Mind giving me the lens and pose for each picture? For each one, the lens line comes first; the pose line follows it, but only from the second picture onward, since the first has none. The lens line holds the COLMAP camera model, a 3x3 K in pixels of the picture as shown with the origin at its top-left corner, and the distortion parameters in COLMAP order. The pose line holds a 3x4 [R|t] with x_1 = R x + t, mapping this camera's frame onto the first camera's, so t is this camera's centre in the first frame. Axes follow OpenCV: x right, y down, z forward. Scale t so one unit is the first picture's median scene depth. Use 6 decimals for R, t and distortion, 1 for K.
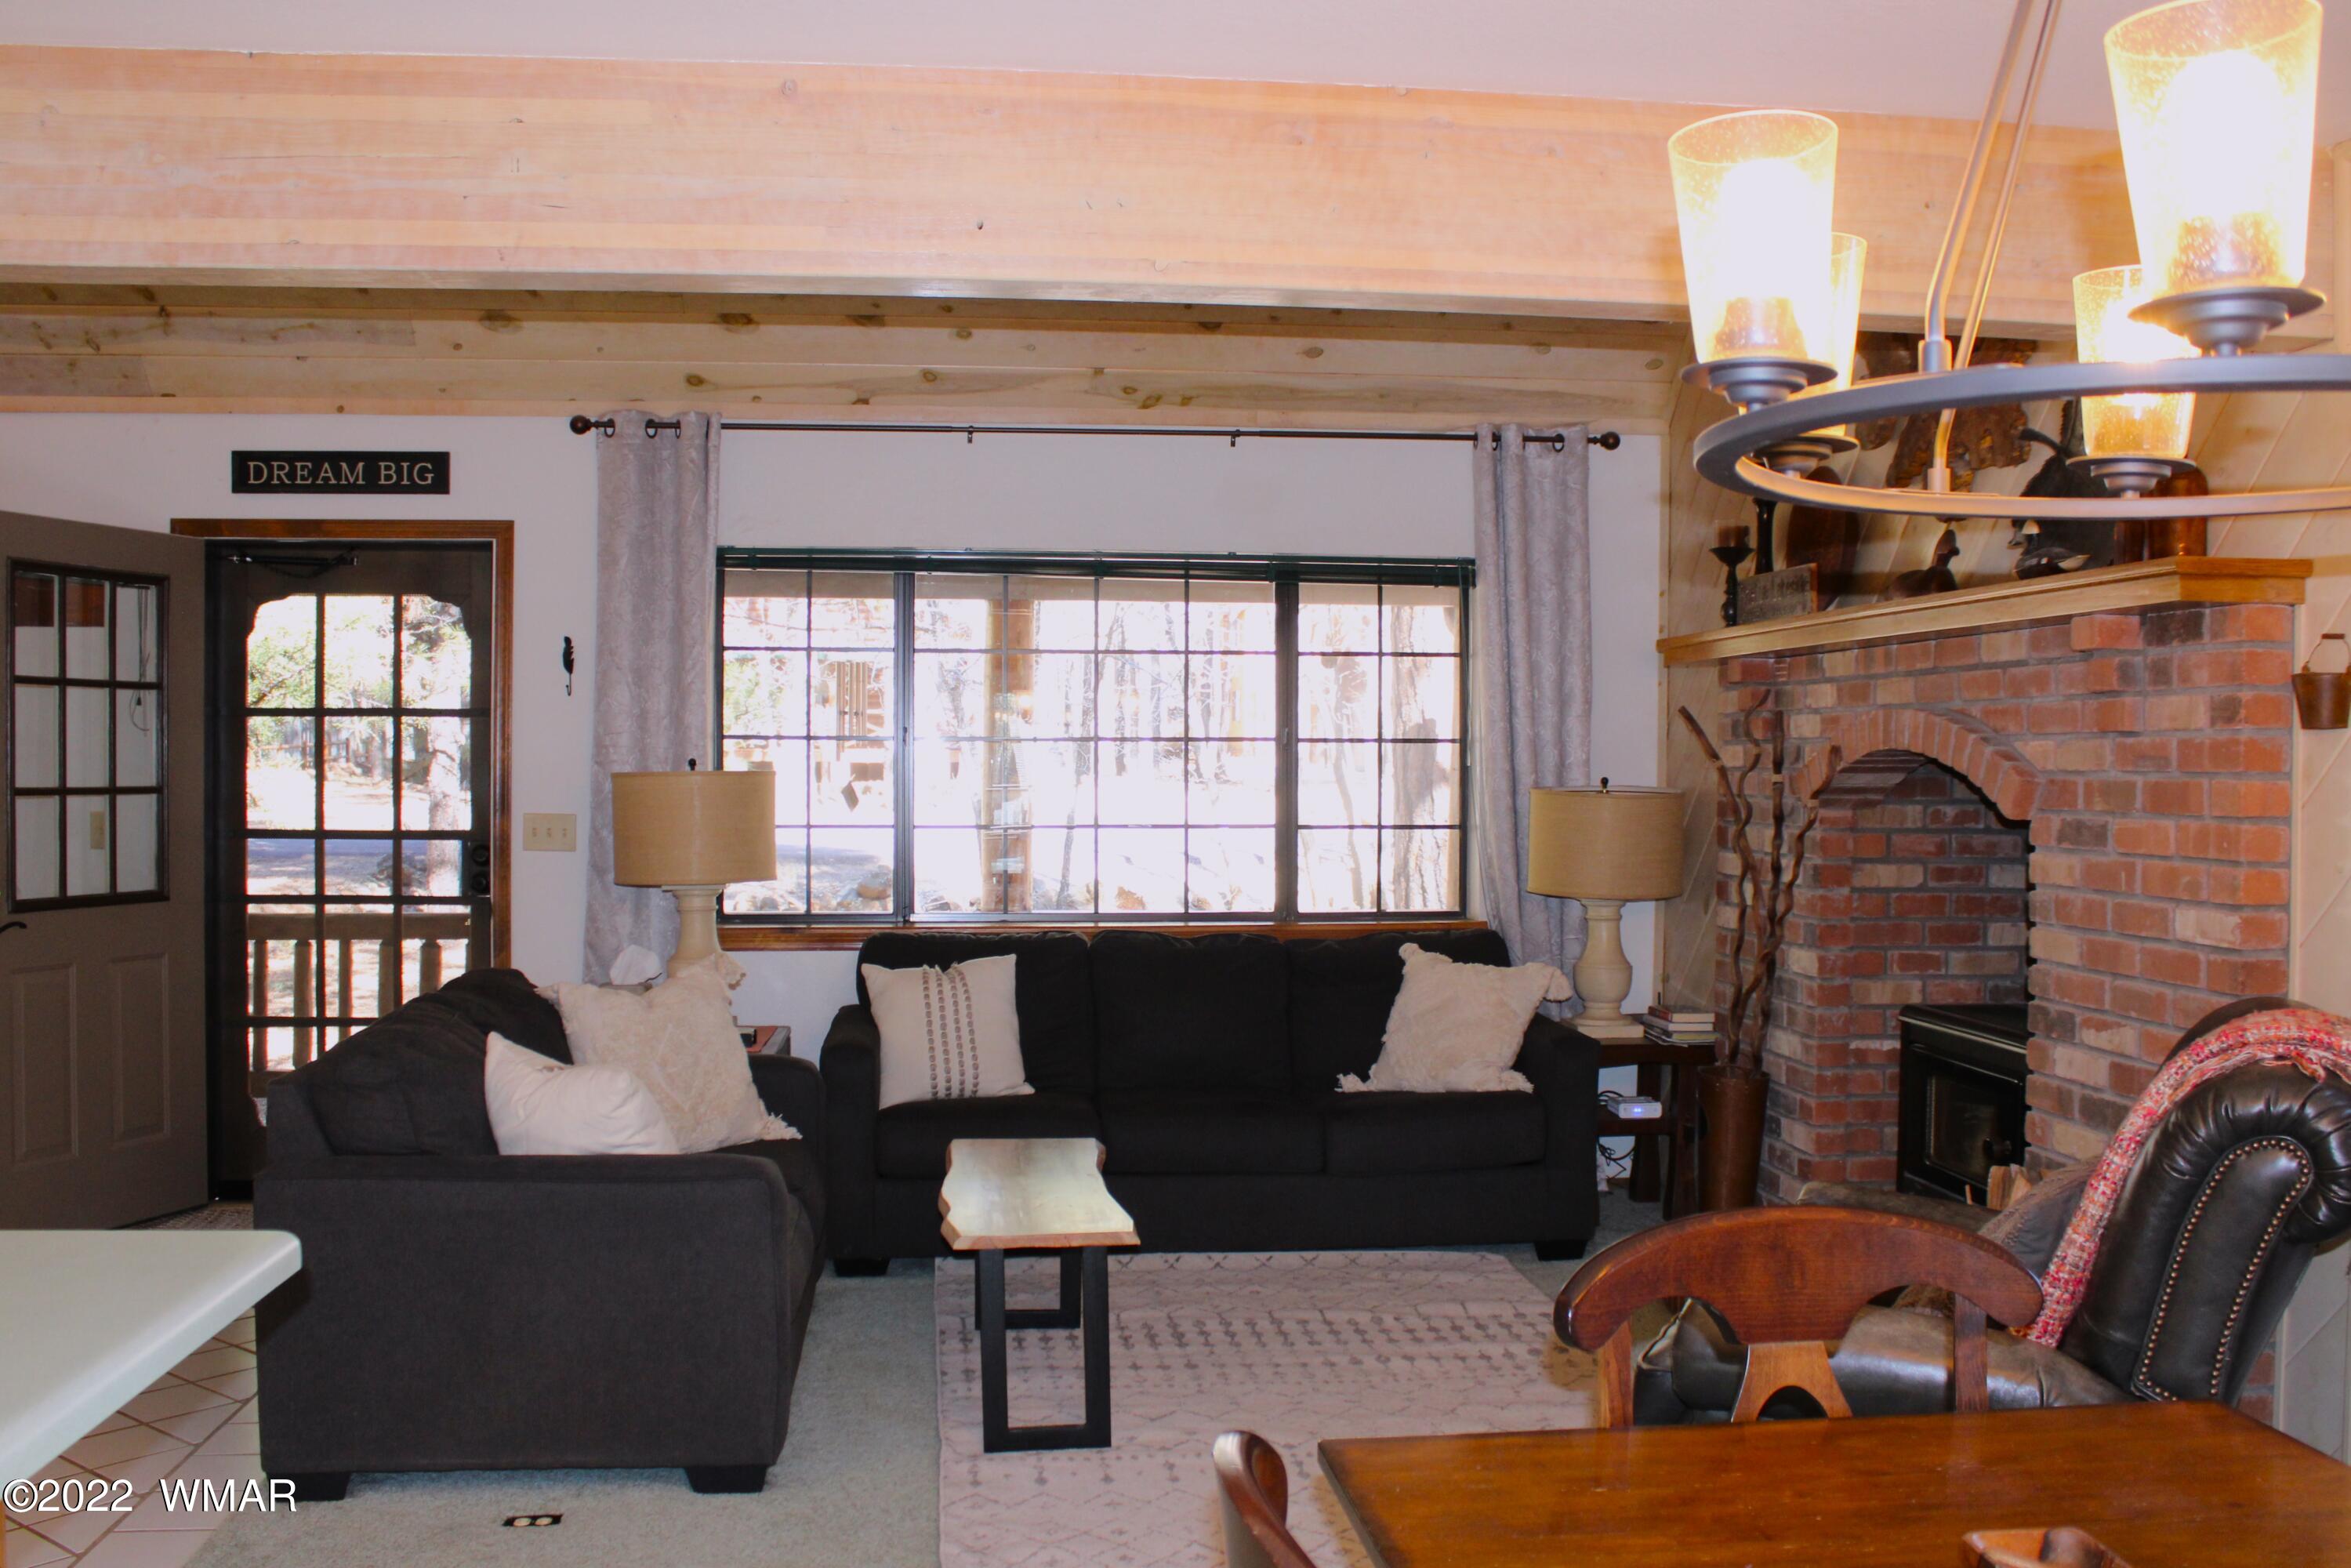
lens RADIAL K [[2130.8, 0, 1175.5], [0, 2130.8, 784.0], [0, 0, 1]] dist [-0.164146, 0.172144]
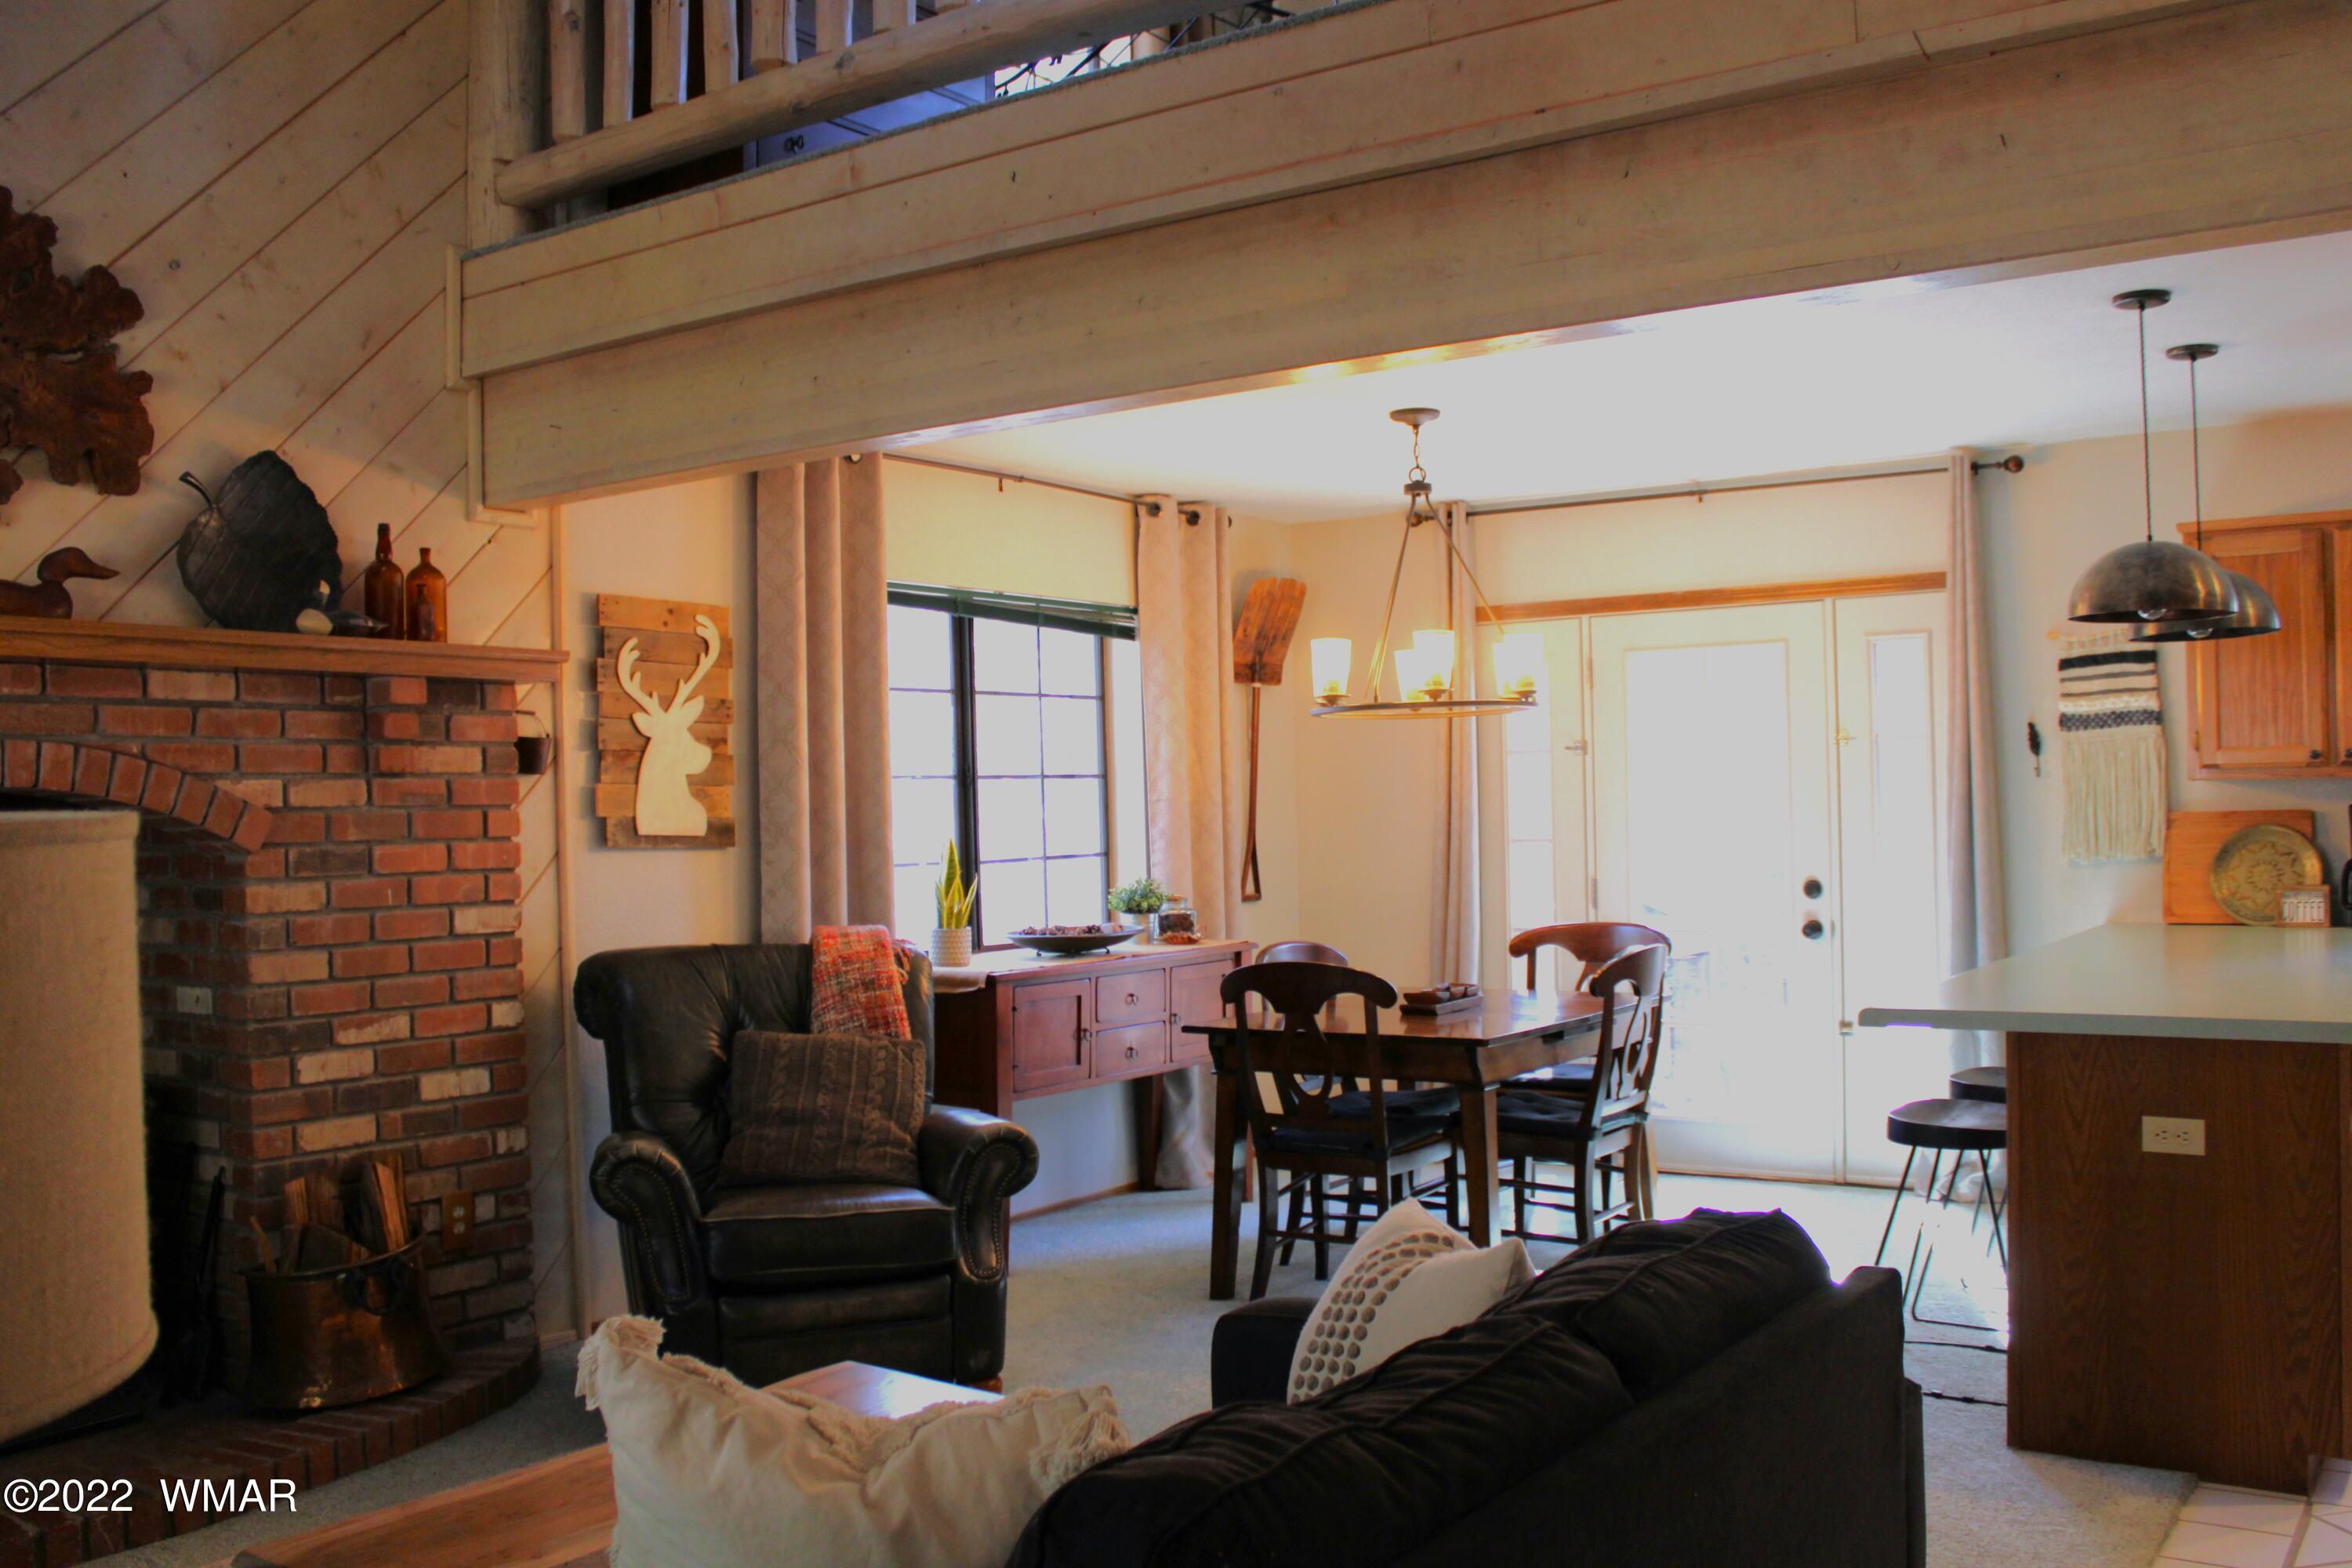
lens RADIAL K [[2040.4, 0, 1176.0], [0, 2040.4, 784.0], [0, 0, 1]] dist [-0.153402, 0.116326]
pose [[-0.746825, 0.022283, 0.664648, -0.775443], [0.026704, 0.999637, -0.003507, -0.003116], [-0.664485, 0.015129, -0.747149, 1.829907]]
